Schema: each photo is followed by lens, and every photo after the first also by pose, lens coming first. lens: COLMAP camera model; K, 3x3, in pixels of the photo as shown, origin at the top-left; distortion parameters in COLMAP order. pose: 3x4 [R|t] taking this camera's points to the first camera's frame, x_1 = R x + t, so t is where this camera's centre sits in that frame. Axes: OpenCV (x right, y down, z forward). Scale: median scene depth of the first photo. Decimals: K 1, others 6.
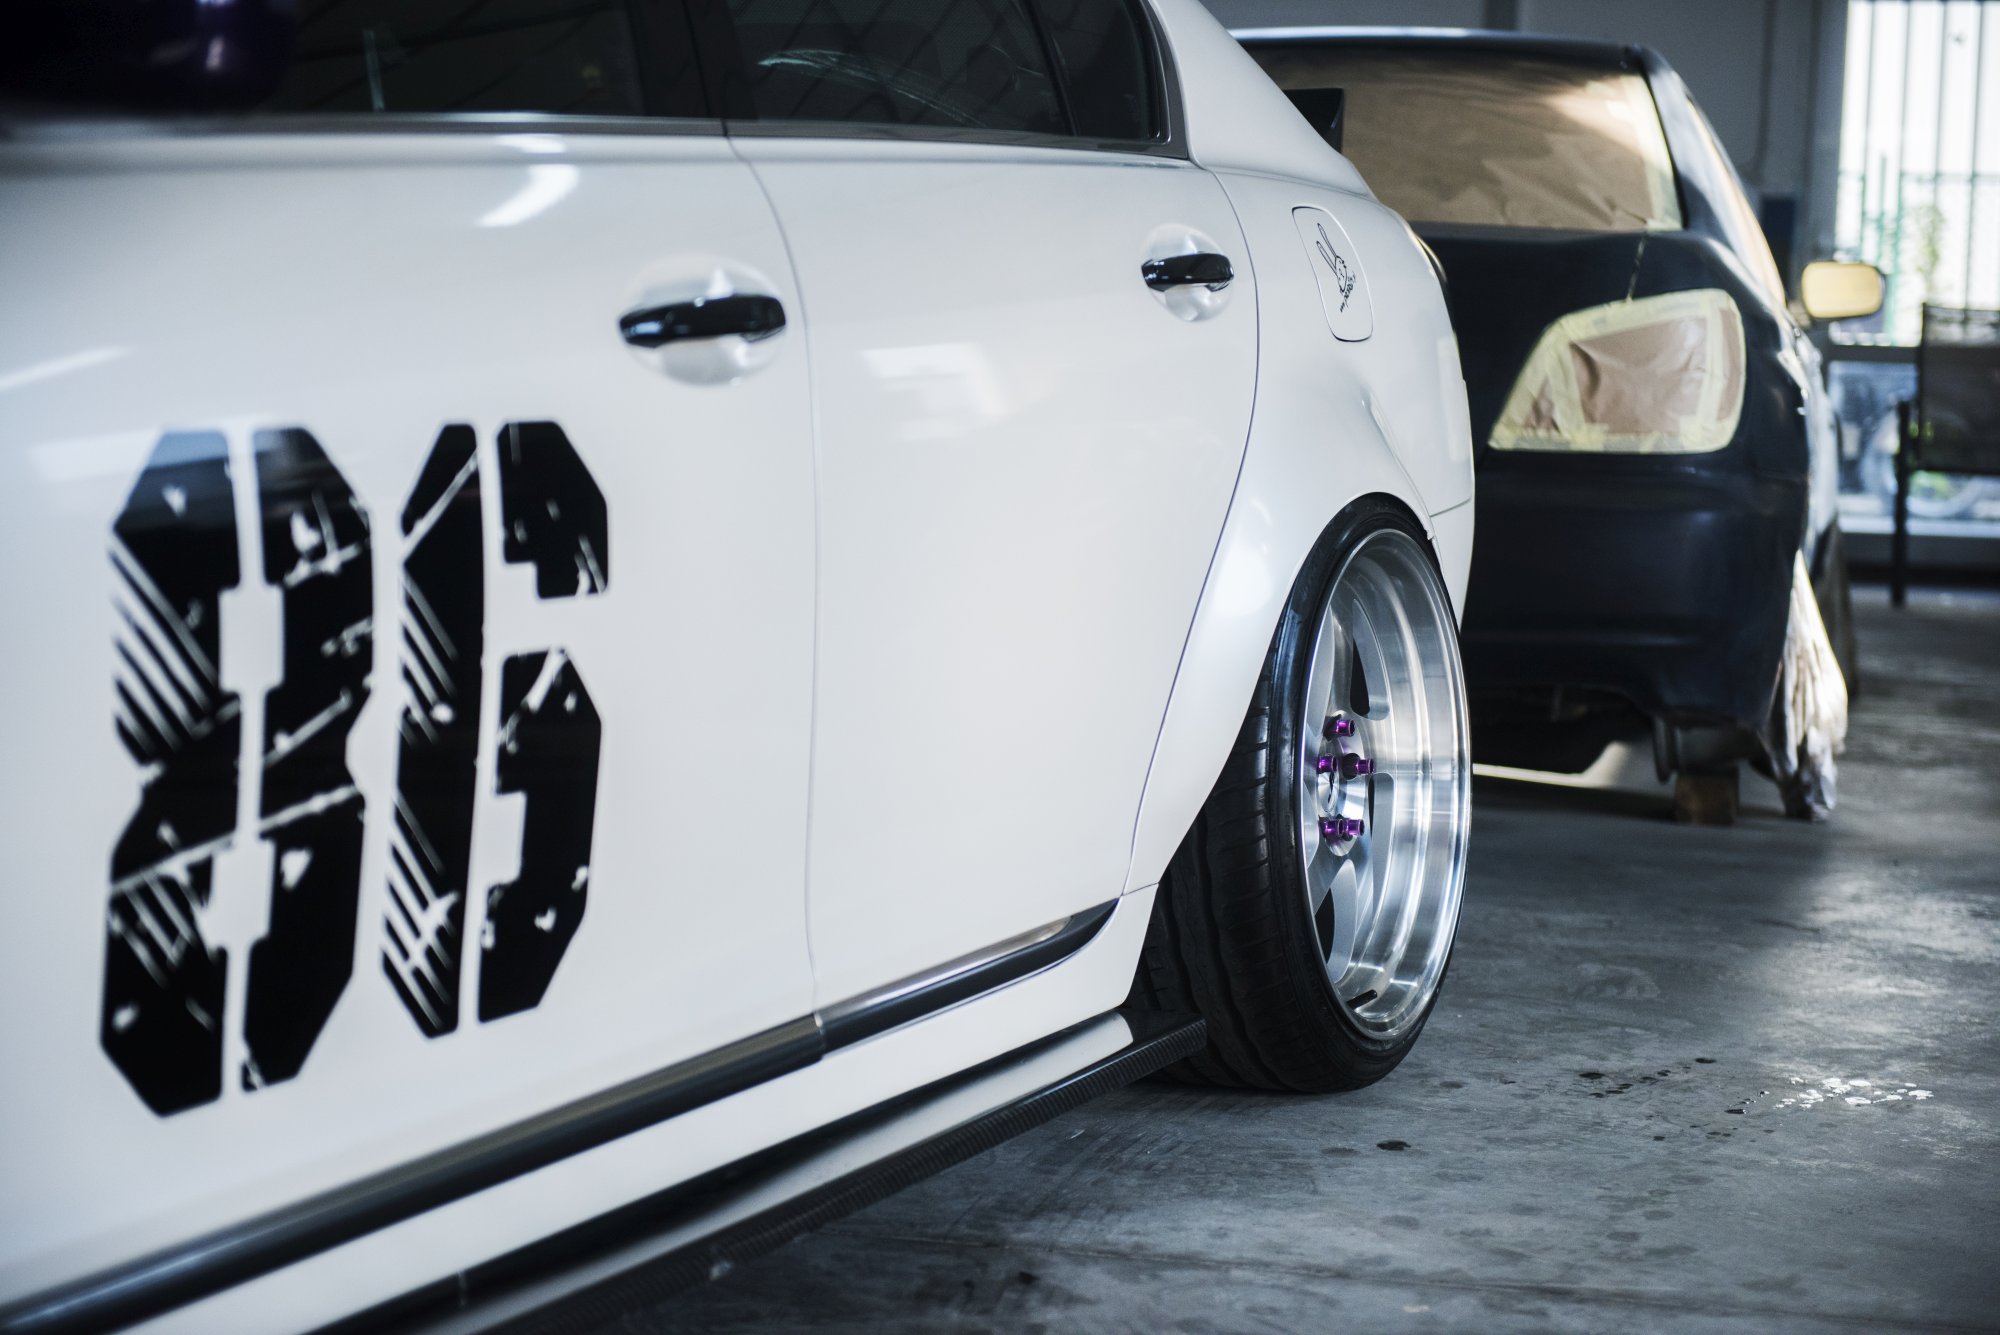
lens RADIAL K [[3768.4, 0, 1000.0], [0, 3768.4, 667.5], [0, 0, 1]] dist [0.096310, -0.127344]
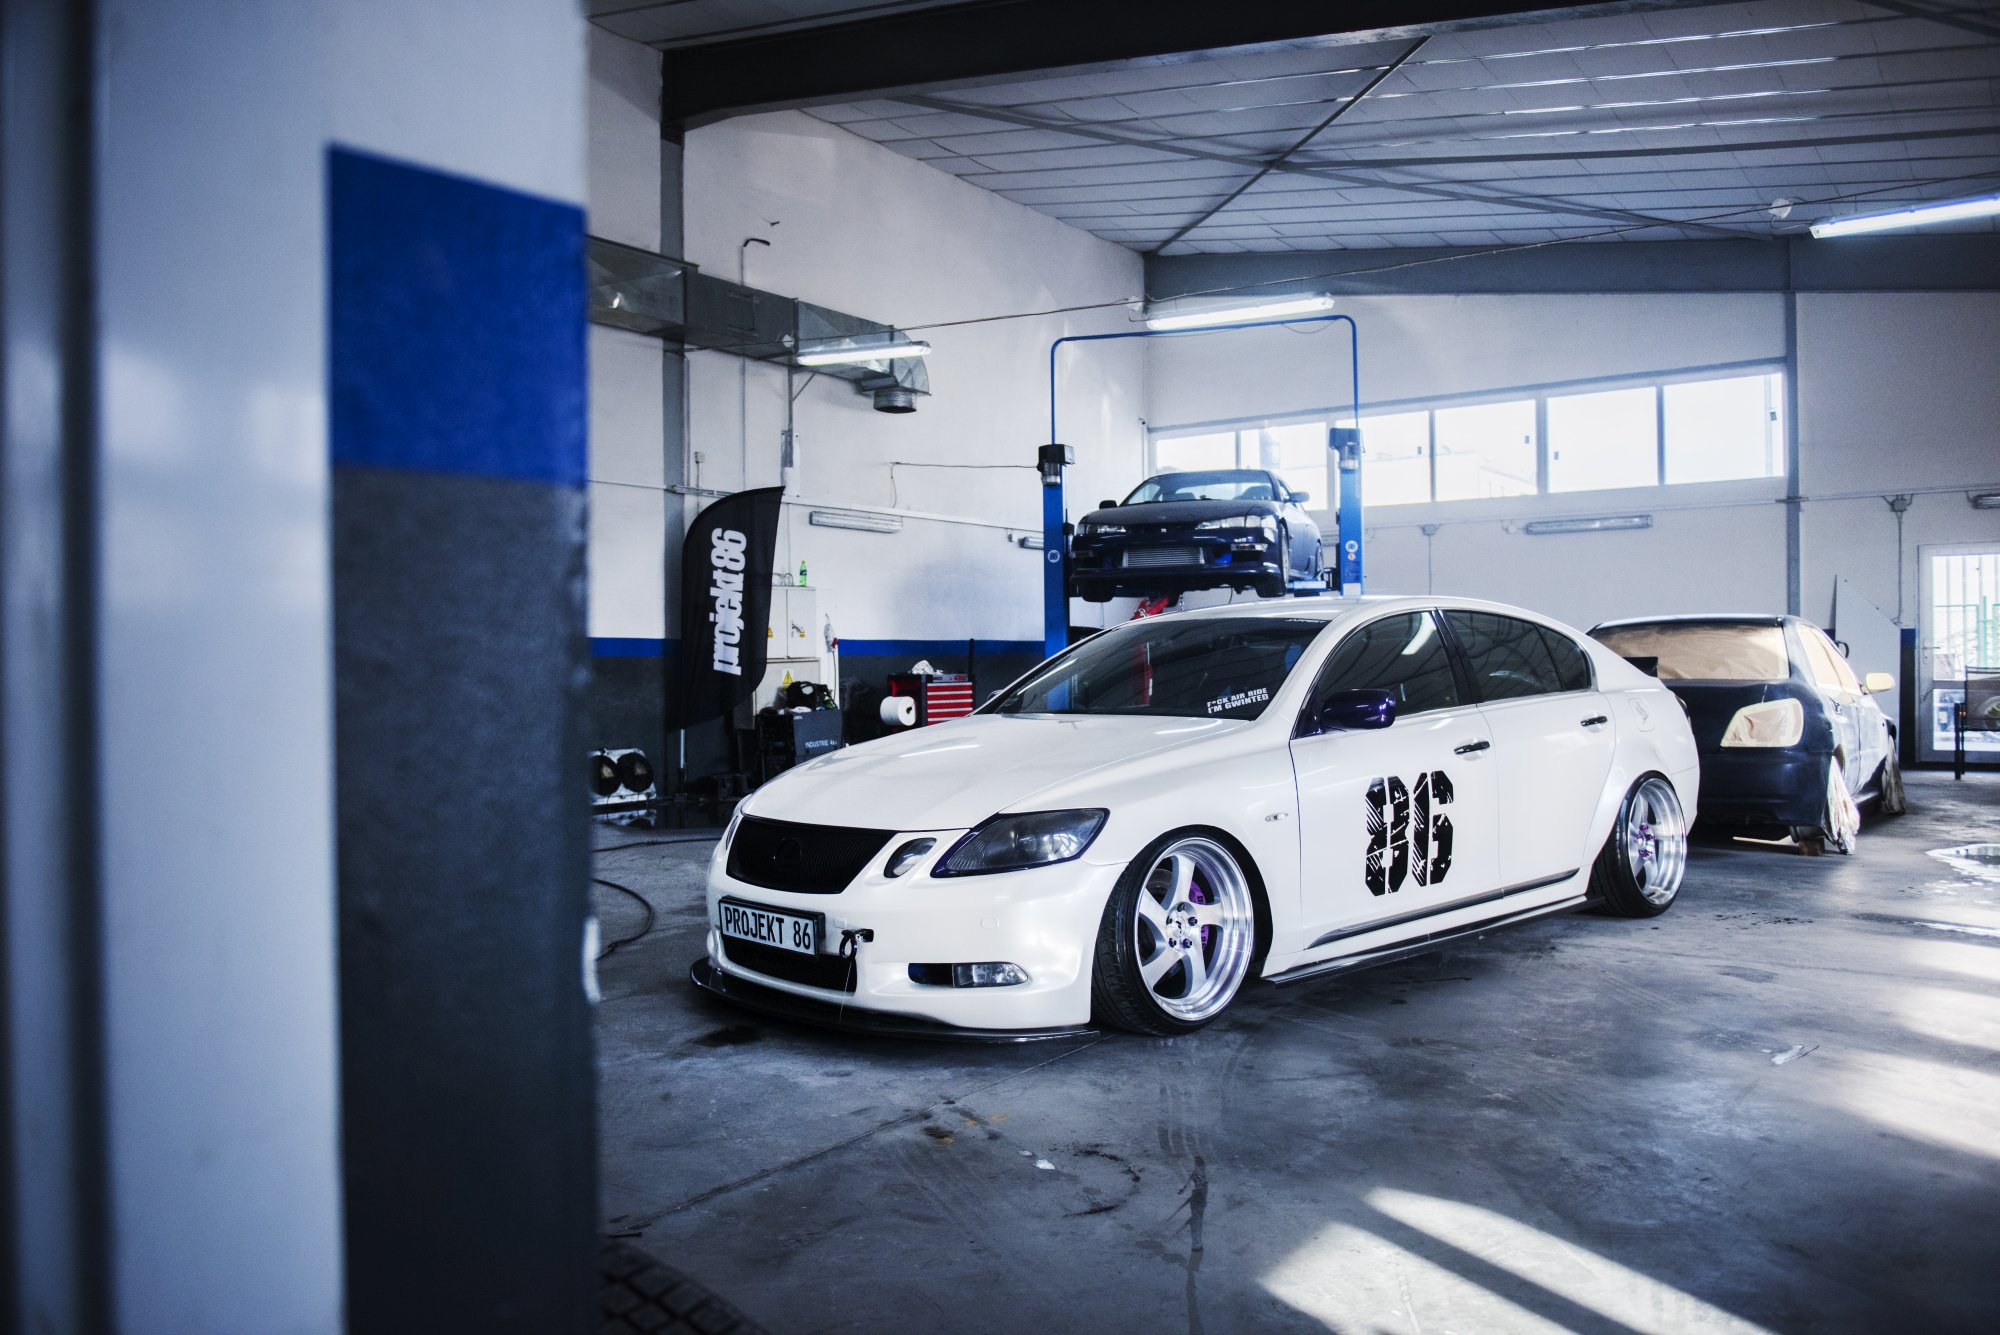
lens RADIAL K [[1463.1, 0, 988.8], [0, 1463.1, 669.2], [0, 0, 1]] dist [-0.036393, -0.002520]
pose [[0.911201, -0.038692, -0.410141, 0.154770], [0.002651, 0.996110, -0.088084, -0.029985], [0.411954, 0.079175, 0.907758, -1.190422]]
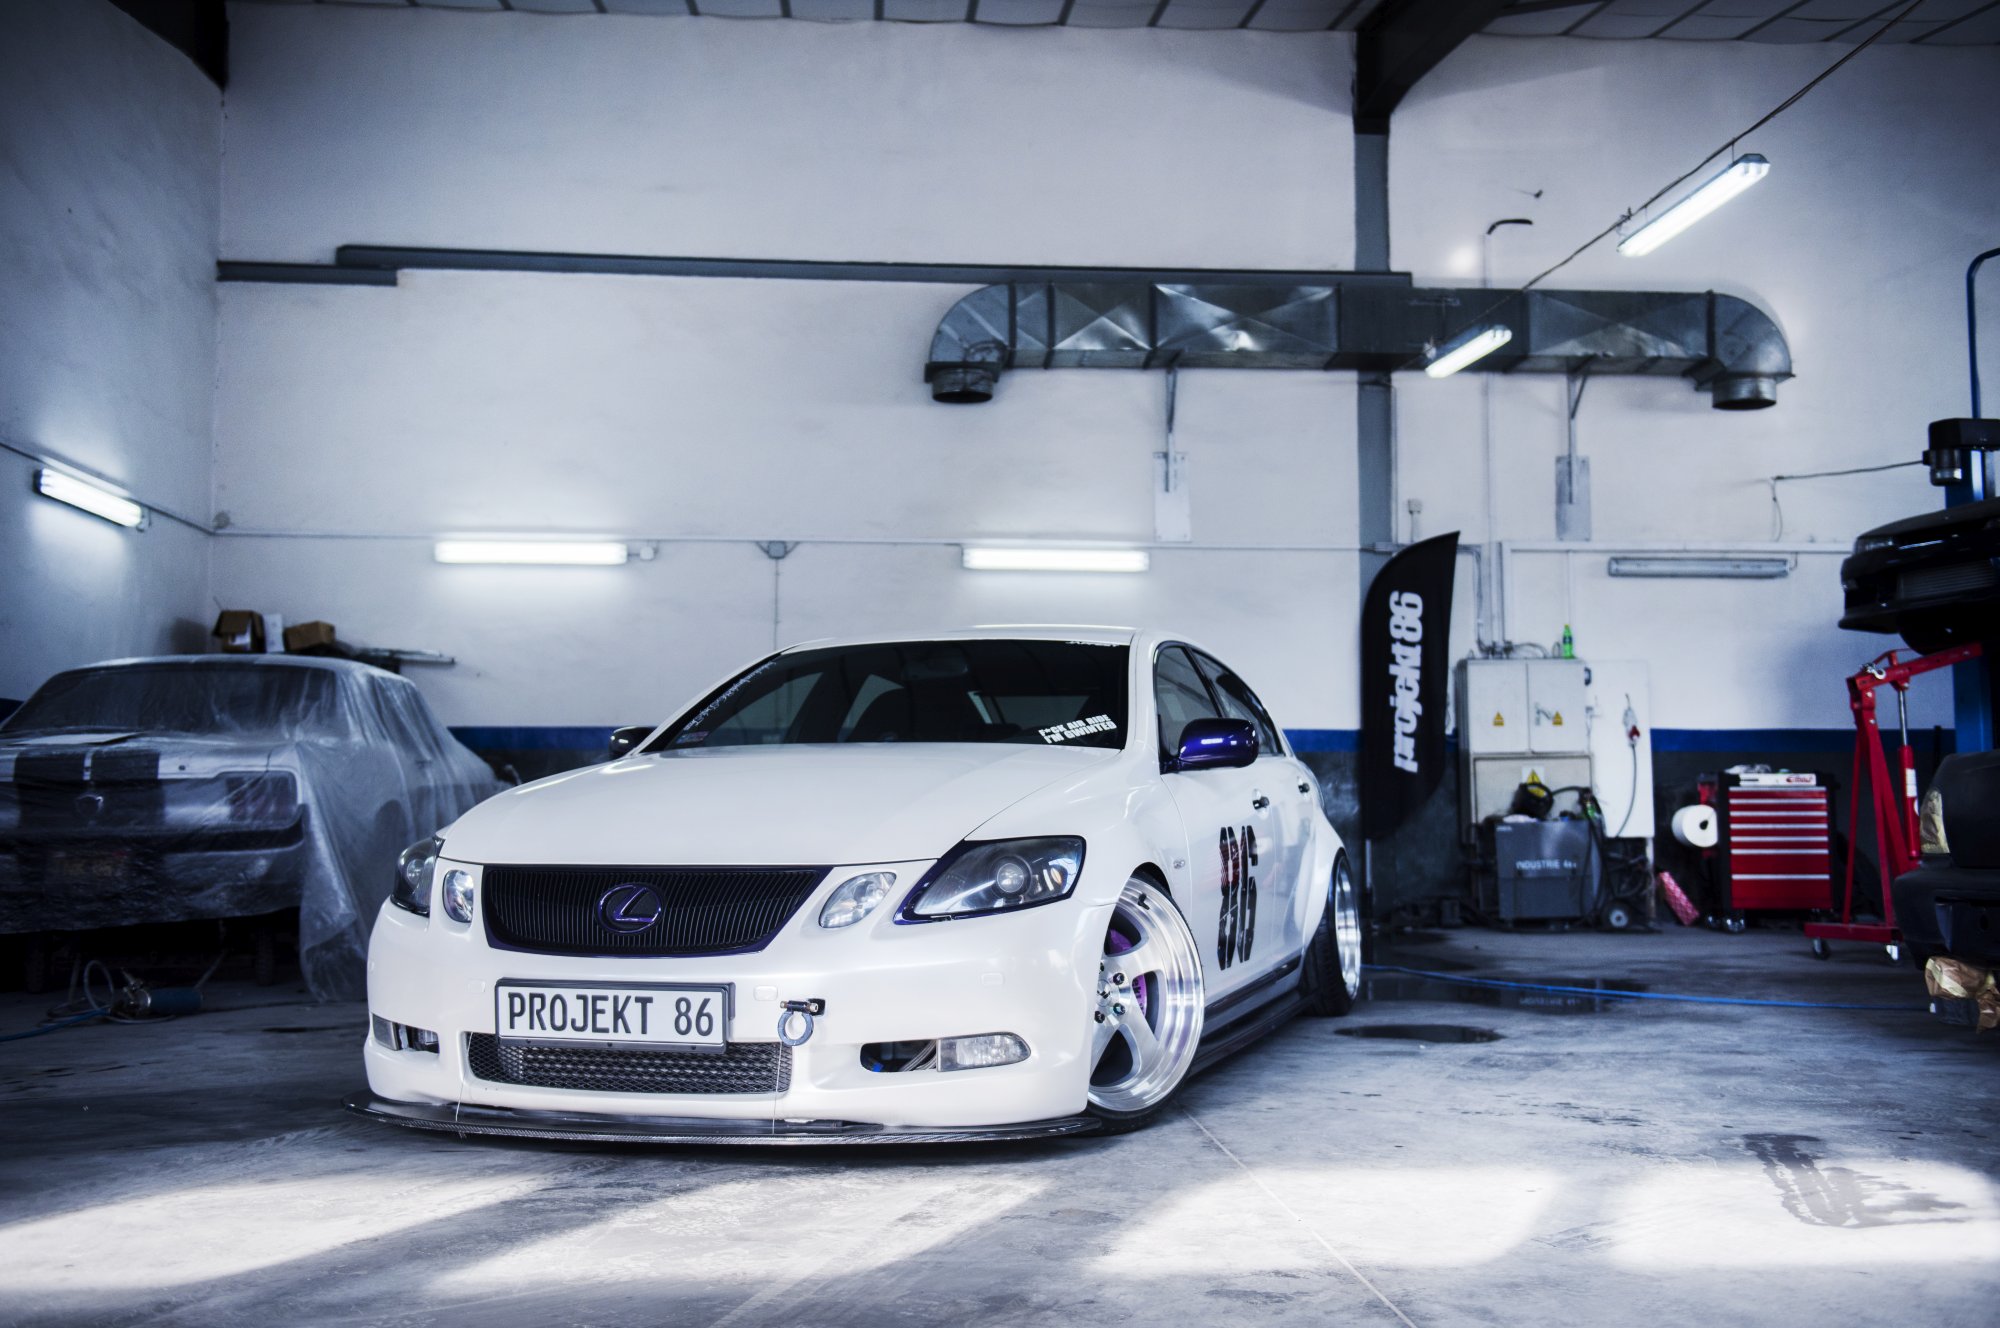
lens RADIAL K [[1929.9, 0, 1000.0], [0, 1929.9, 664.0], [0, 0, 1]] dist [0.025944, -0.000900]
pose [[0.278362, -0.108578, -0.954319, 2.093831], [-0.074176, 0.988192, -0.134068, 0.047100], [0.957608, 0.108107, 0.267021, 0.493734]]
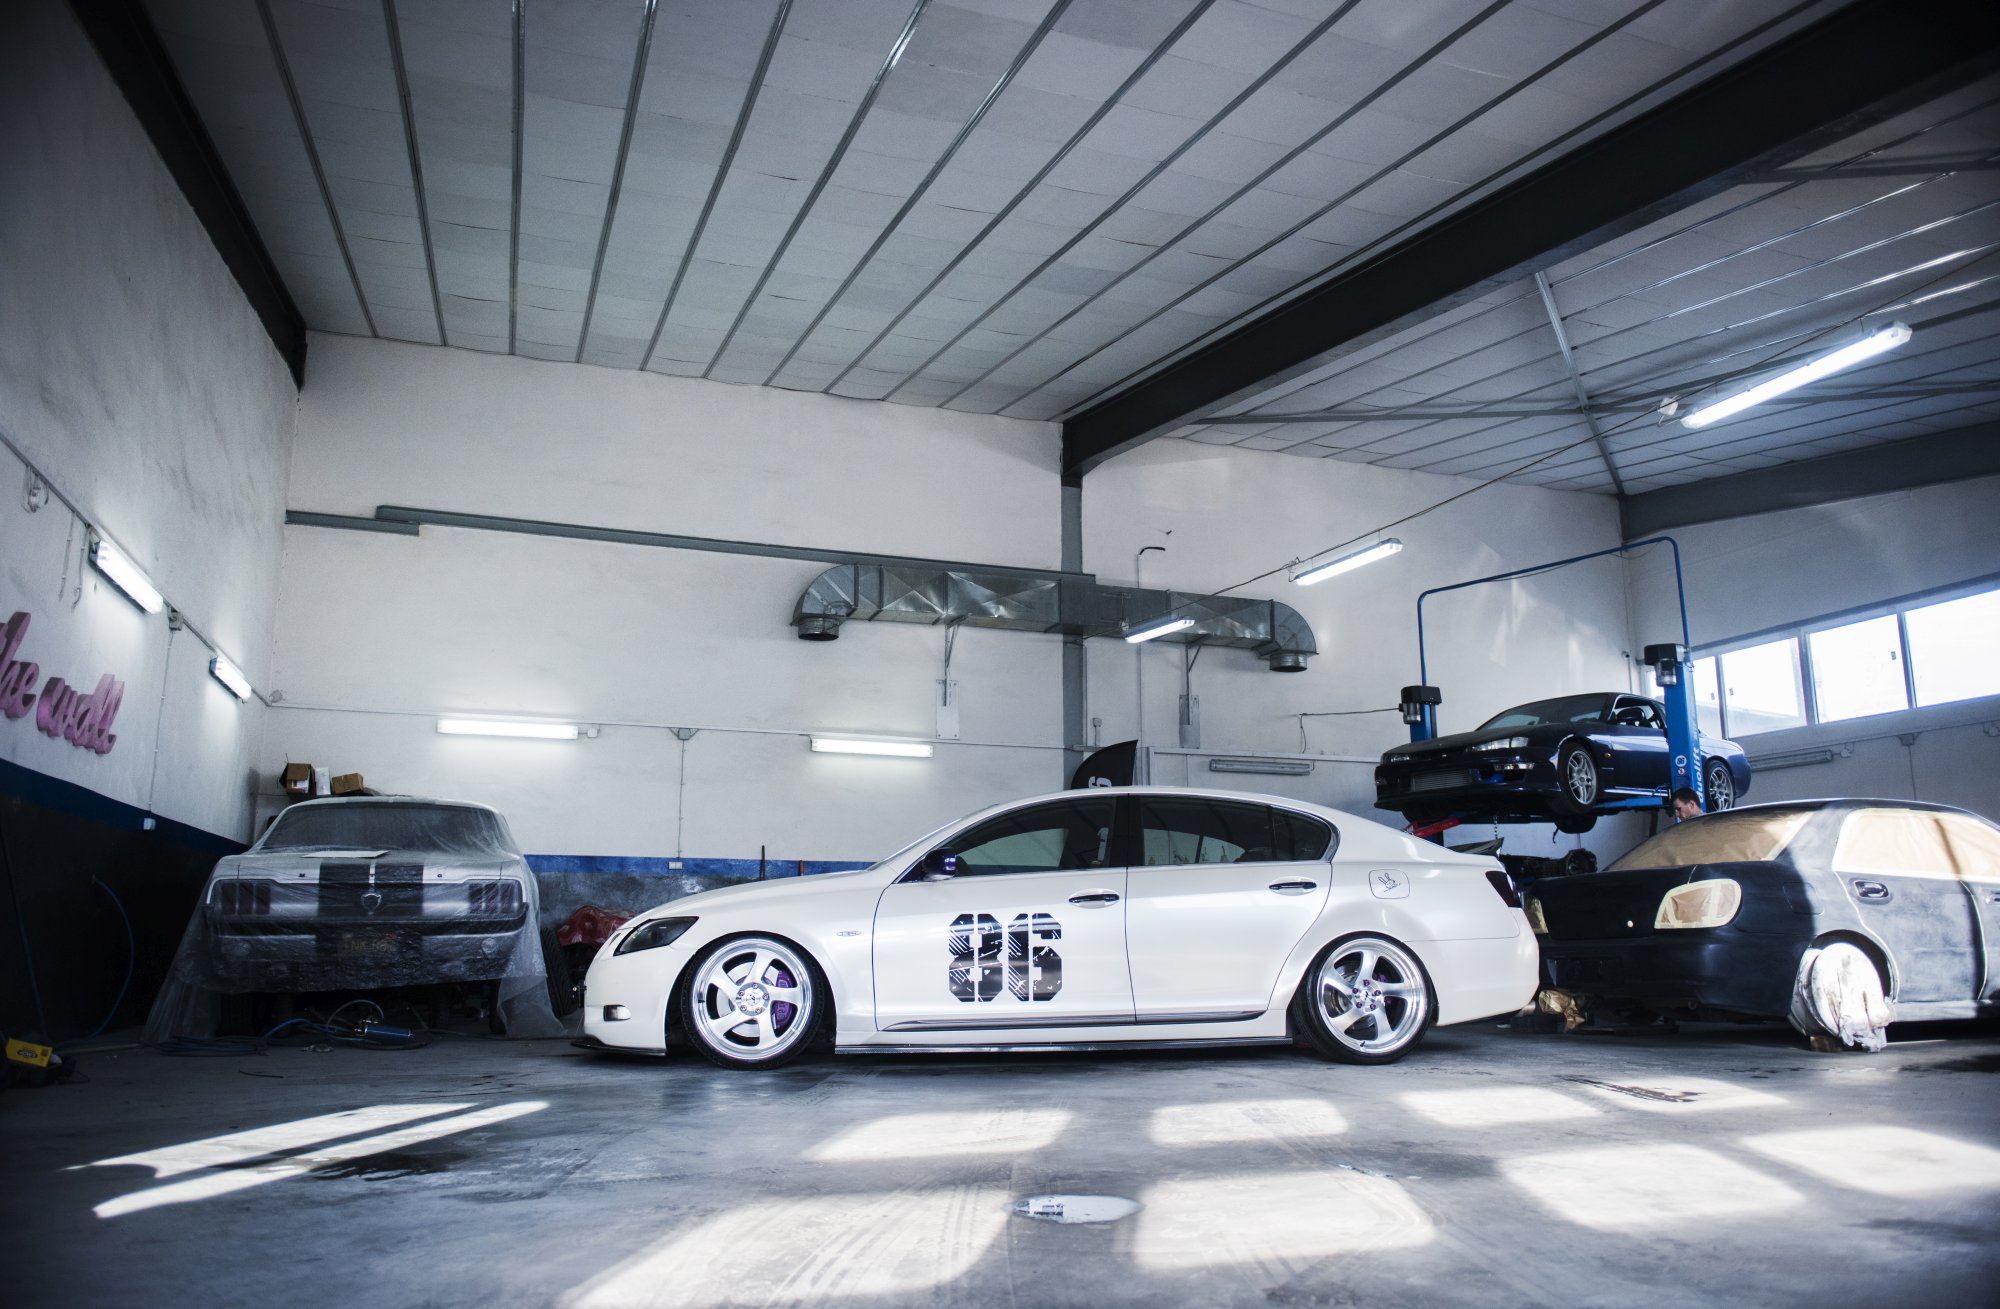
lens RADIAL K [[1389.1, 0, 1000.0], [0, 1389.1, 654.5], [0, 0, 1]] dist [-0.047459, 0.001580]
pose [[0.525235, -0.199287, -0.827293, 2.167211], [-0.058208, 0.961499, -0.268572, 0.177556], [0.848964, 0.189219, 0.493413, -0.460405]]
